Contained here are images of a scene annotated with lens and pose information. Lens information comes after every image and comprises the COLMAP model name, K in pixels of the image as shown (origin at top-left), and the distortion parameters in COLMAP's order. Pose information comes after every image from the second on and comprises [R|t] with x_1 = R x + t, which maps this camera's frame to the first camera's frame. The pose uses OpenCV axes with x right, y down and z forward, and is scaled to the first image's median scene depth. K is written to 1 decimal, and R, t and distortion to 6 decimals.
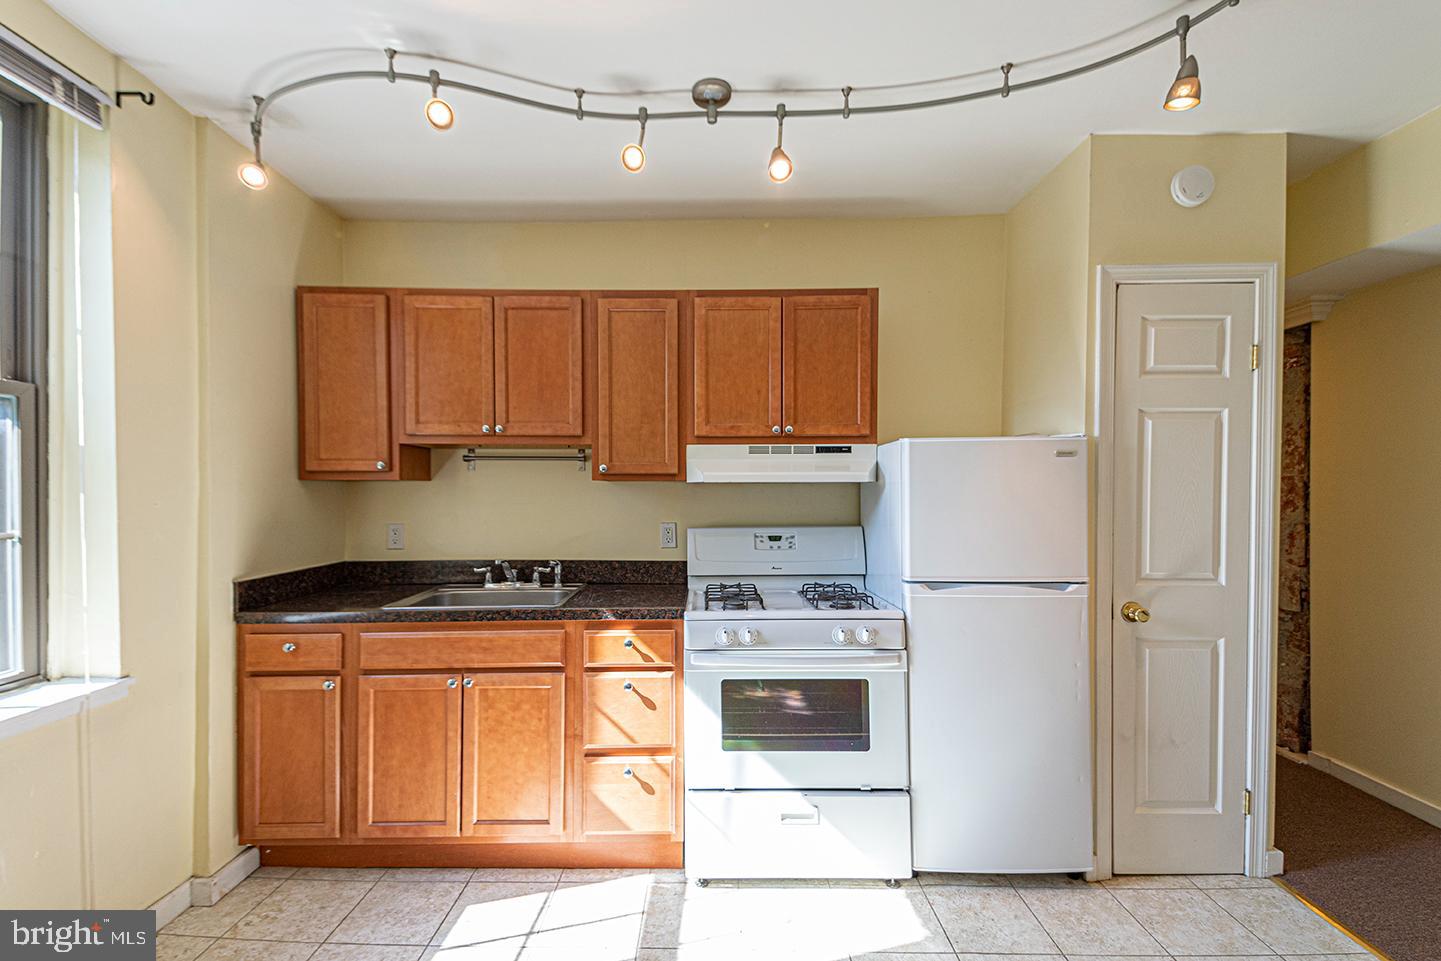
lens RADIAL K [[608.3, 0, 715.2], [0, 608.3, 495.9], [0, 0, 1]] dist [0.082372, -0.047099]
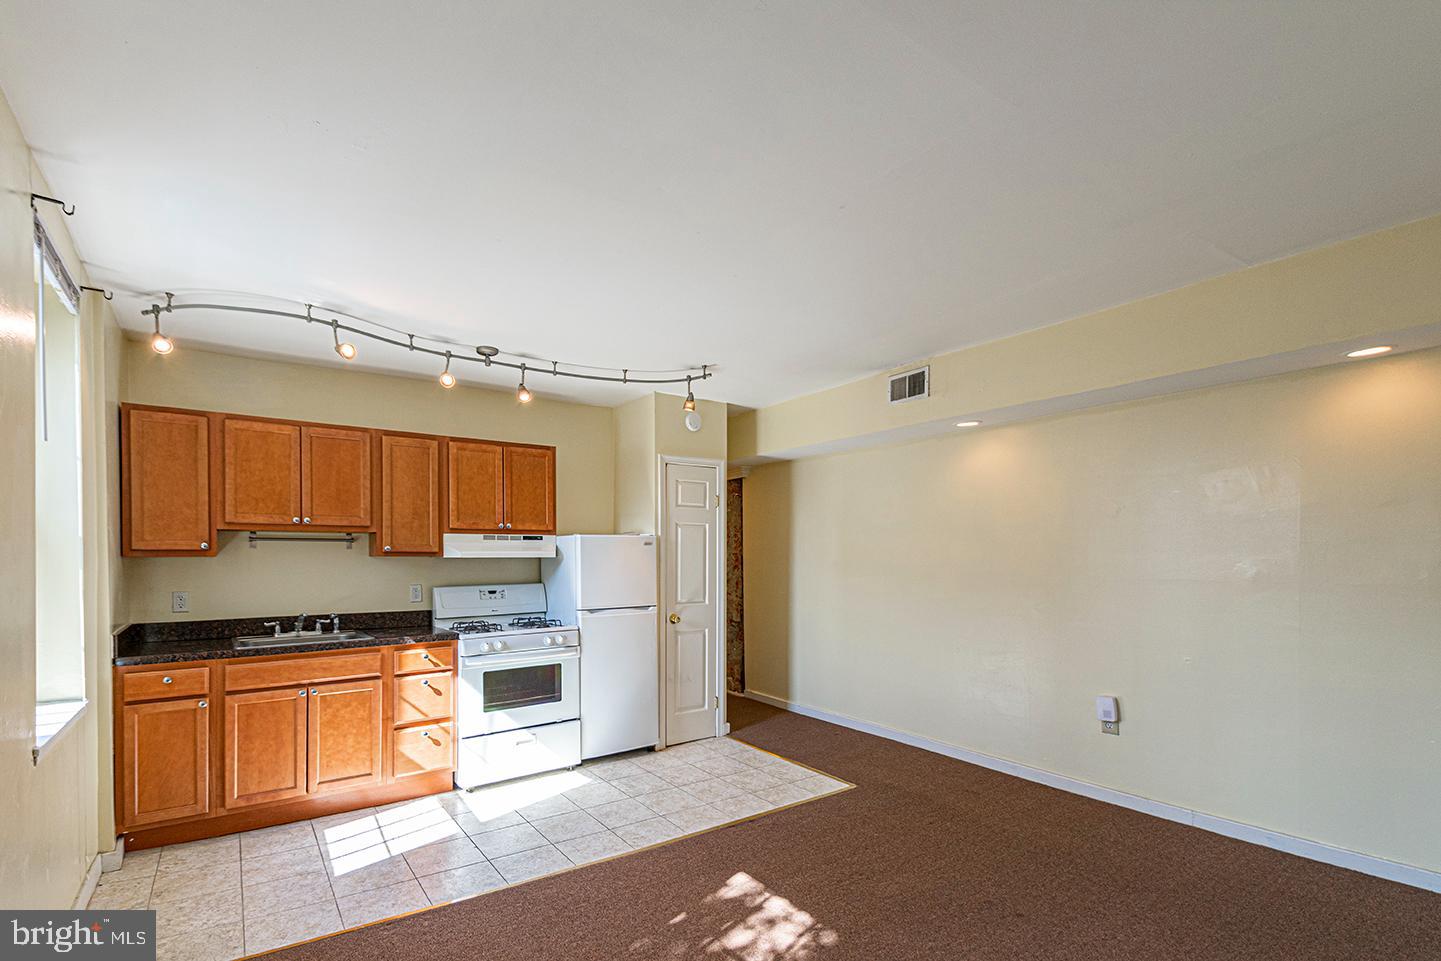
lens RADIAL K [[634.5, 0, 717.0], [0, 634.5, 565.3], [0, 0, 1]] dist [-0.000067, -0.000006]
pose [[0.782118, -0.010547, 0.623041, -0.558105], [0.008265, 0.999944, 0.006551, -0.007655], [-0.623076, 0.000026, 0.782162, -0.775142]]
